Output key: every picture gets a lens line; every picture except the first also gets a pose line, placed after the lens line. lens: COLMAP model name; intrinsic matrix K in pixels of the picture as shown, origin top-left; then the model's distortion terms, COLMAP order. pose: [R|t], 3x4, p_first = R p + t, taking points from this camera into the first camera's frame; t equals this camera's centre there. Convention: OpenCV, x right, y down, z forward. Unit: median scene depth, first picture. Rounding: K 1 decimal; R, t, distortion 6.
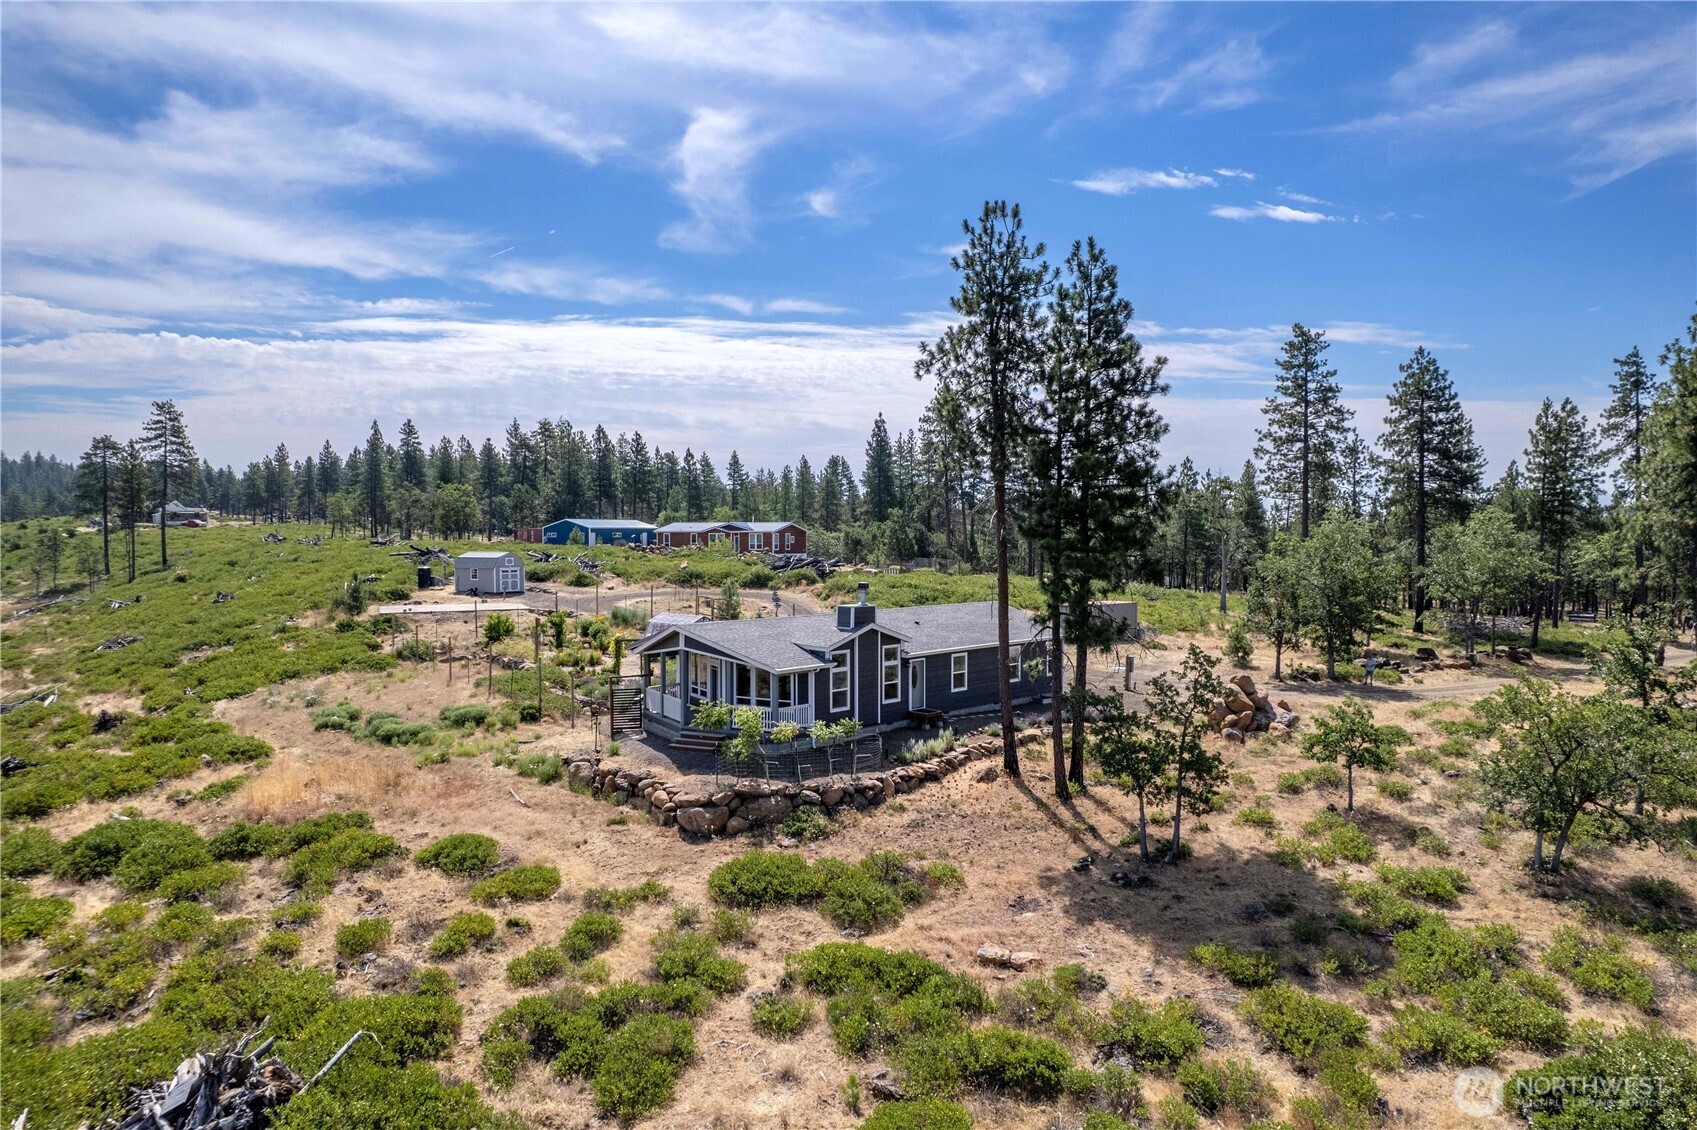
lens RADIAL K [[1372.8, 0, 848.5], [0, 1372.8, 565.0], [0, 0, 1]] dist [-0.131563, 0.184428]
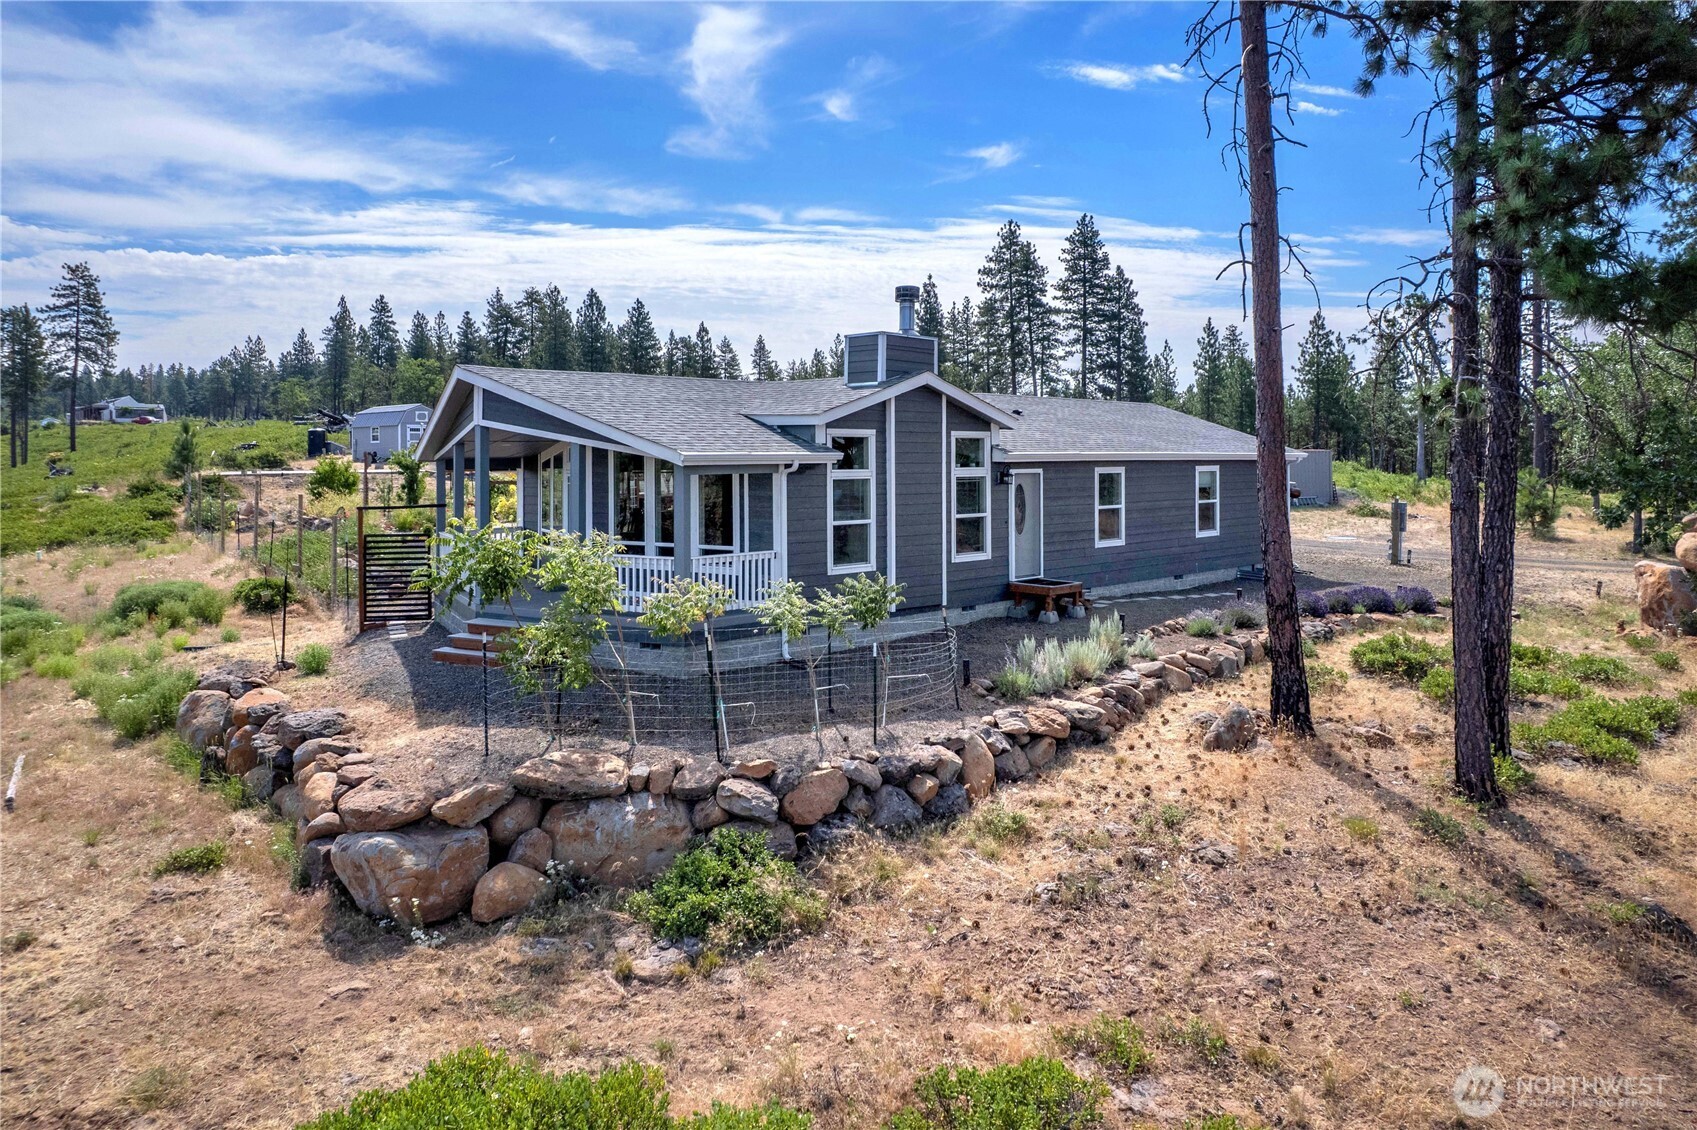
lens RADIAL K [[1178.3, 0, 891.6], [0, 1178.3, 503.3], [0, 0, 1]] dist [-0.073080, 0.066808]
pose [[0.999985, 0.004218, -0.003524, 0.004440], [-0.004289, 0.999786, -0.020258, 0.058321], [0.003438, 0.020273, 0.999789, 0.402489]]
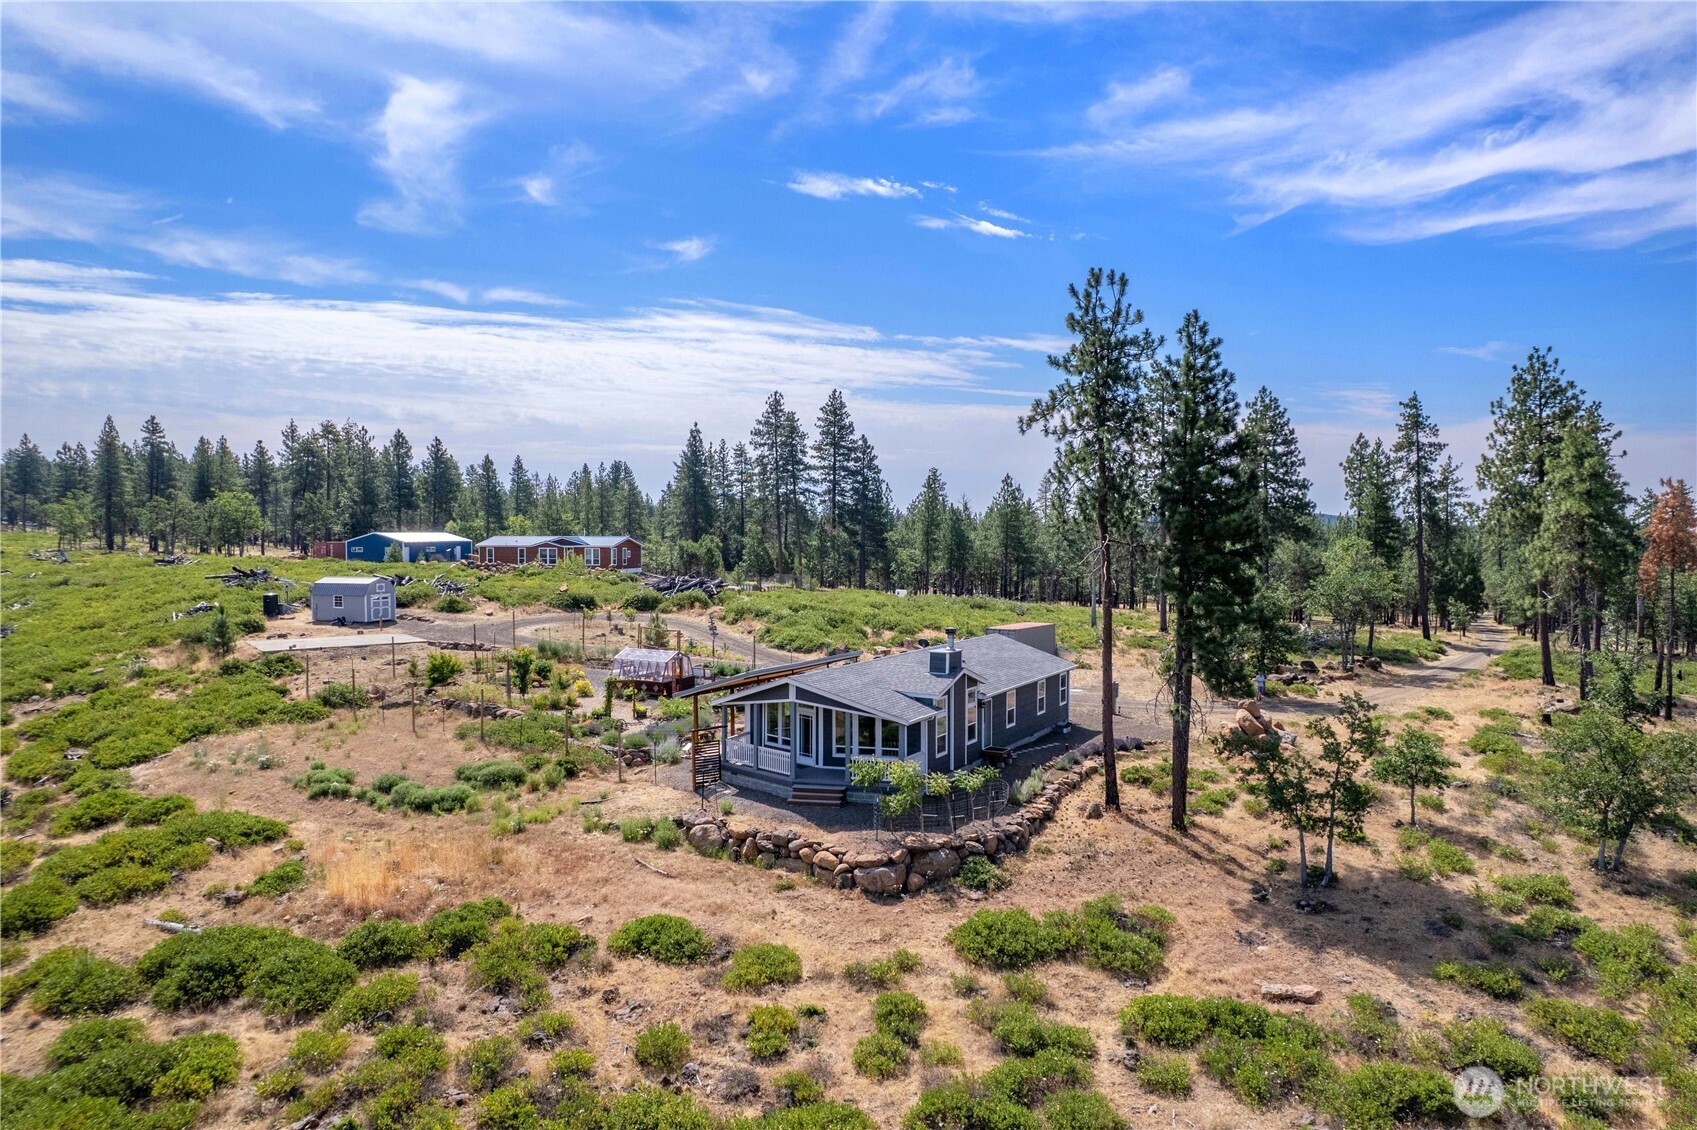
lens RADIAL K [[1372.8, 0, 848.5], [0, 1372.8, 565.0], [0, 0, 1]] dist [-0.131563, 0.184428]
pose [[0.952207, -0.009690, 0.305301, -0.240995], [0.004752, 0.999846, 0.016915, -0.033796], [-0.305418, -0.014655, 0.952106, 0.032380]]
